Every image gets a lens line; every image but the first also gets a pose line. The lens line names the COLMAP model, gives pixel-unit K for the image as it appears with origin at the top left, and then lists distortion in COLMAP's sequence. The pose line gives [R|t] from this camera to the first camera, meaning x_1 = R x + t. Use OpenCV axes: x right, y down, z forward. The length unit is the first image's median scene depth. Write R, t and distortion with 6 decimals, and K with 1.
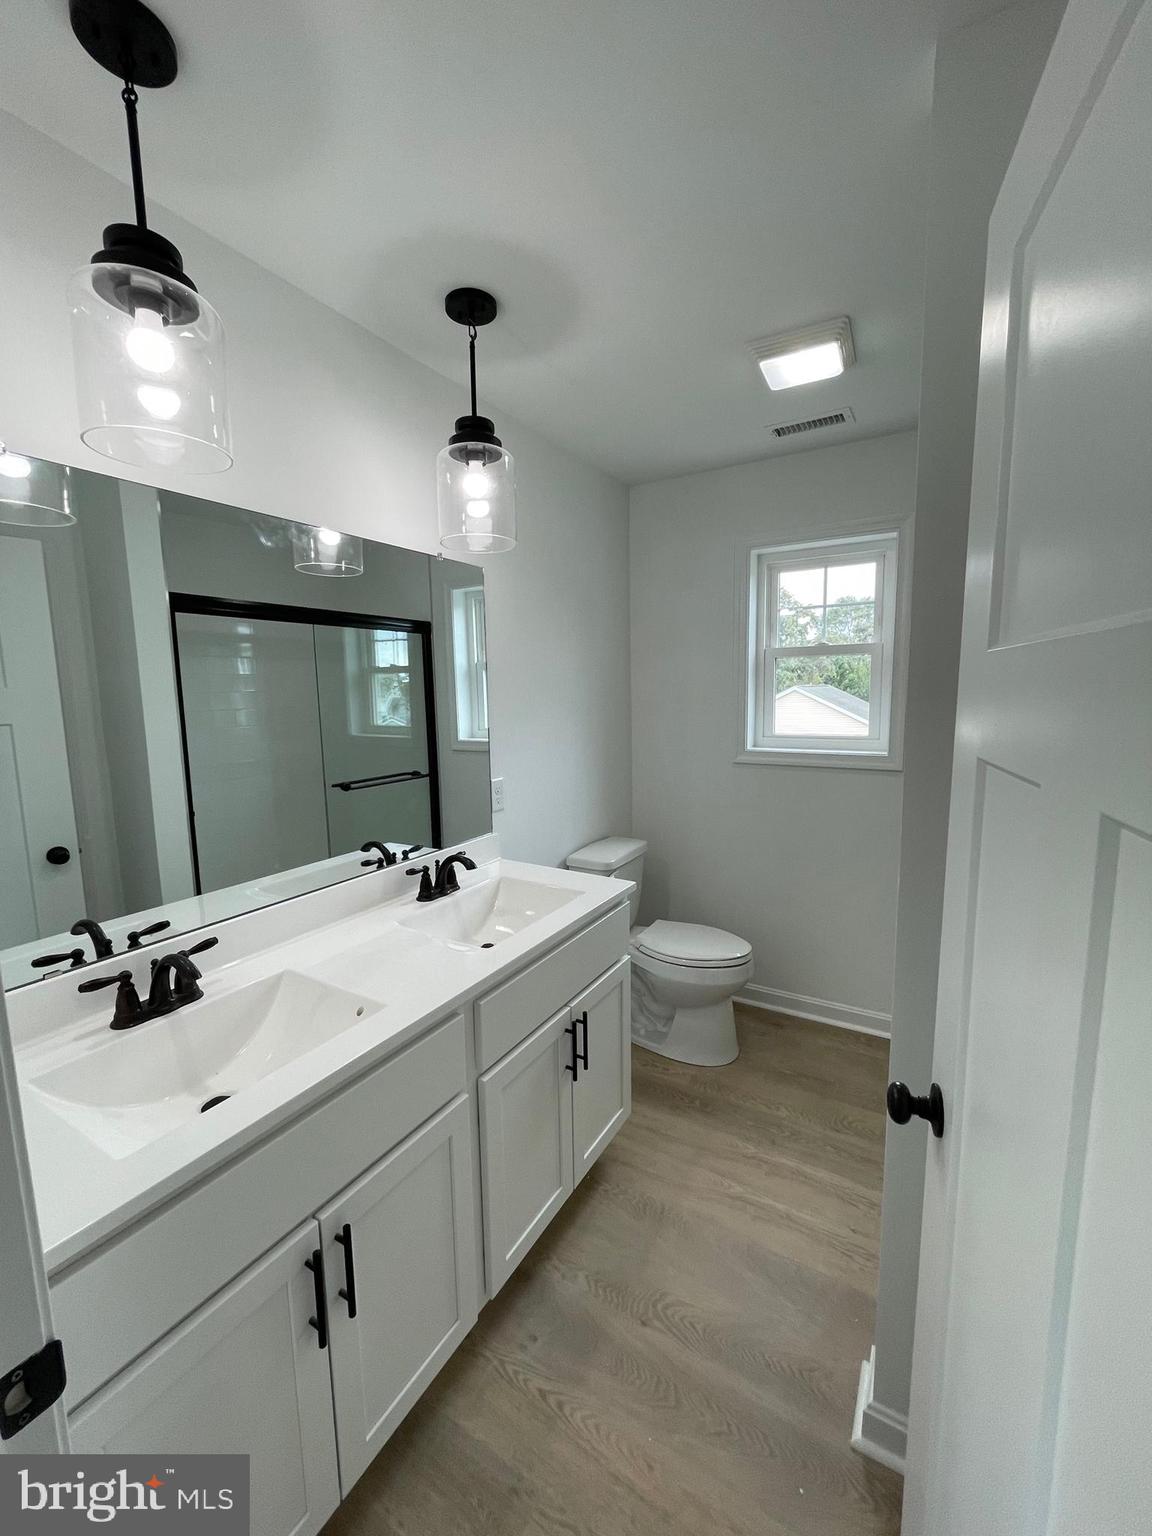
lens RADIAL K [[616.6, 0, 580.4], [0, 616.6, 768.5], [0, 0, 1]] dist [-0.002898, 0.000503]
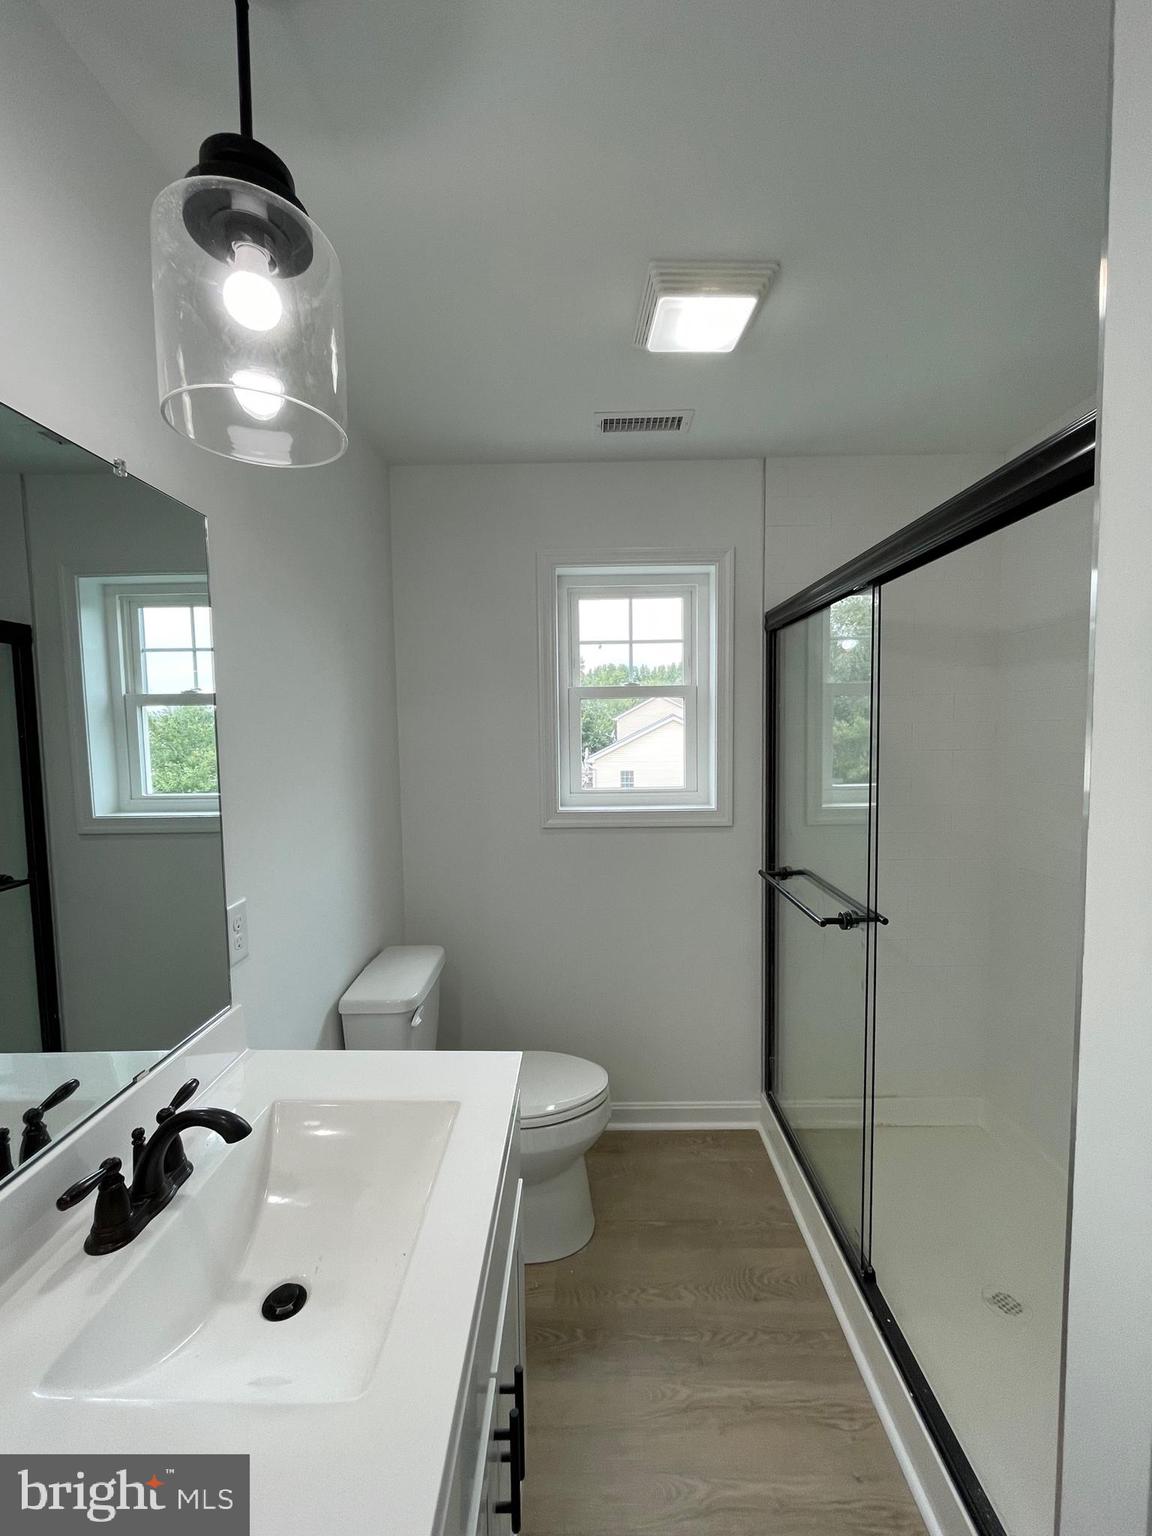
lens RADIAL K [[616.6, 0, 576.1], [0, 616.6, 767.4], [0, 0, 1]] dist [-0.002898, 0.000503]
pose [[0.865334, -0.028194, 0.500403, -0.133760], [0.064199, 0.996427, -0.054876, -0.049073], [-0.497068, 0.079611, 0.864052, 0.343257]]
